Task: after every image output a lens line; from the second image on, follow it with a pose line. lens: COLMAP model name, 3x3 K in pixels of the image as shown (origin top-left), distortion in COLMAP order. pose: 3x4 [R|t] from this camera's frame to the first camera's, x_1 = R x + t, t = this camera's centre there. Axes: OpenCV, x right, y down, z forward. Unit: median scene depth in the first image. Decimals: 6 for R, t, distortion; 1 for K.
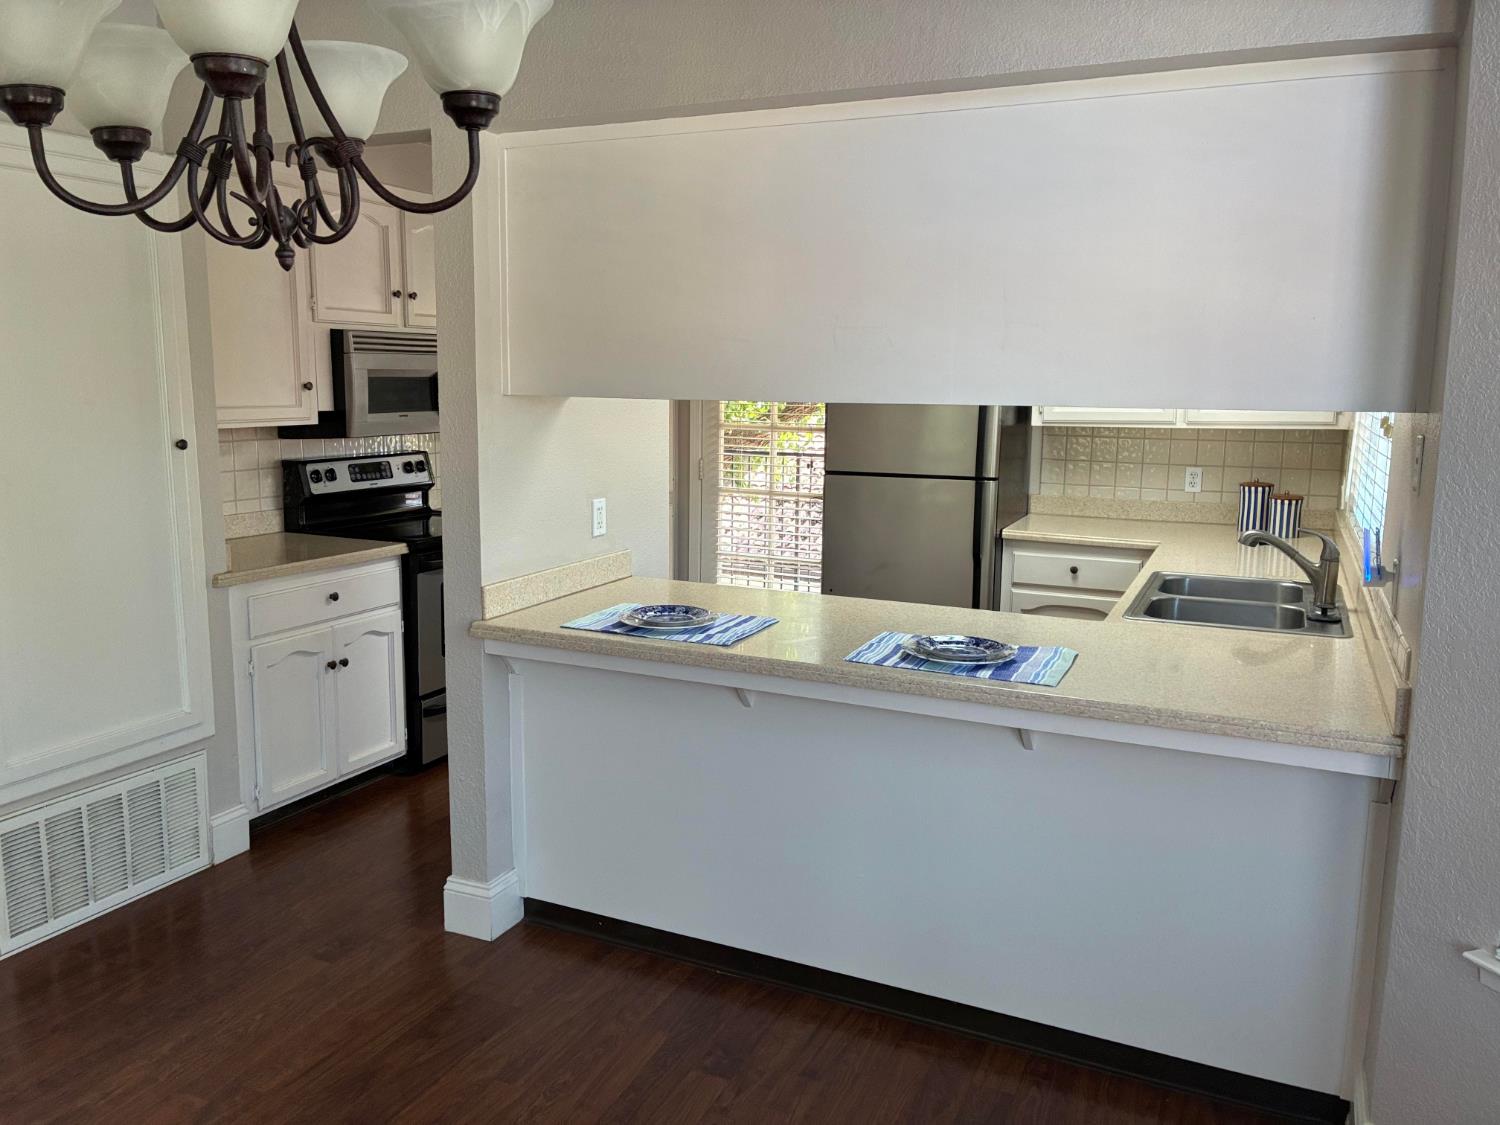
lens RADIAL K [[1134.8, 0, 751.4], [0, 1134.8, 562.4], [0, 0, 1]] dist [0.025279, -0.035702]
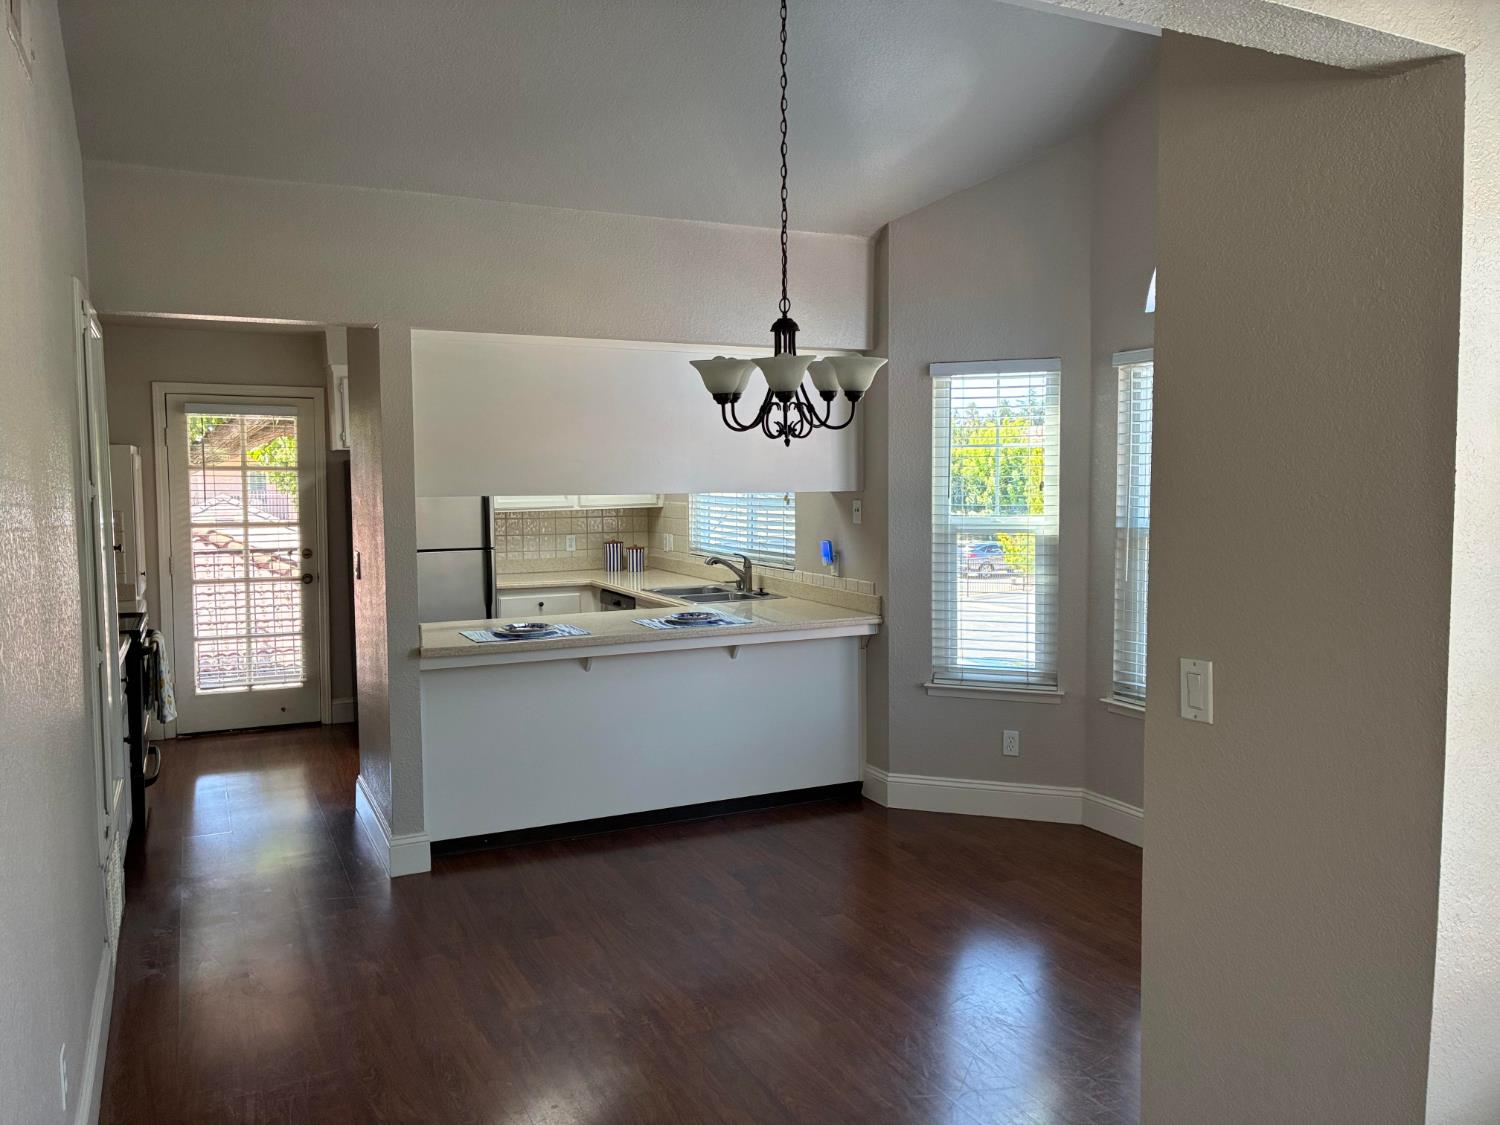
lens RADIAL K [[1134.8, 0, 755.9], [0, 1134.8, 564.6], [0, 0, 1]] dist [0.025279, -0.035702]
pose [[0.633843, -0.073548, 0.769957, -2.572550], [0.138263, 0.990209, -0.019234, 0.086177], [-0.761003, 0.118648, 0.637806, -0.725640]]
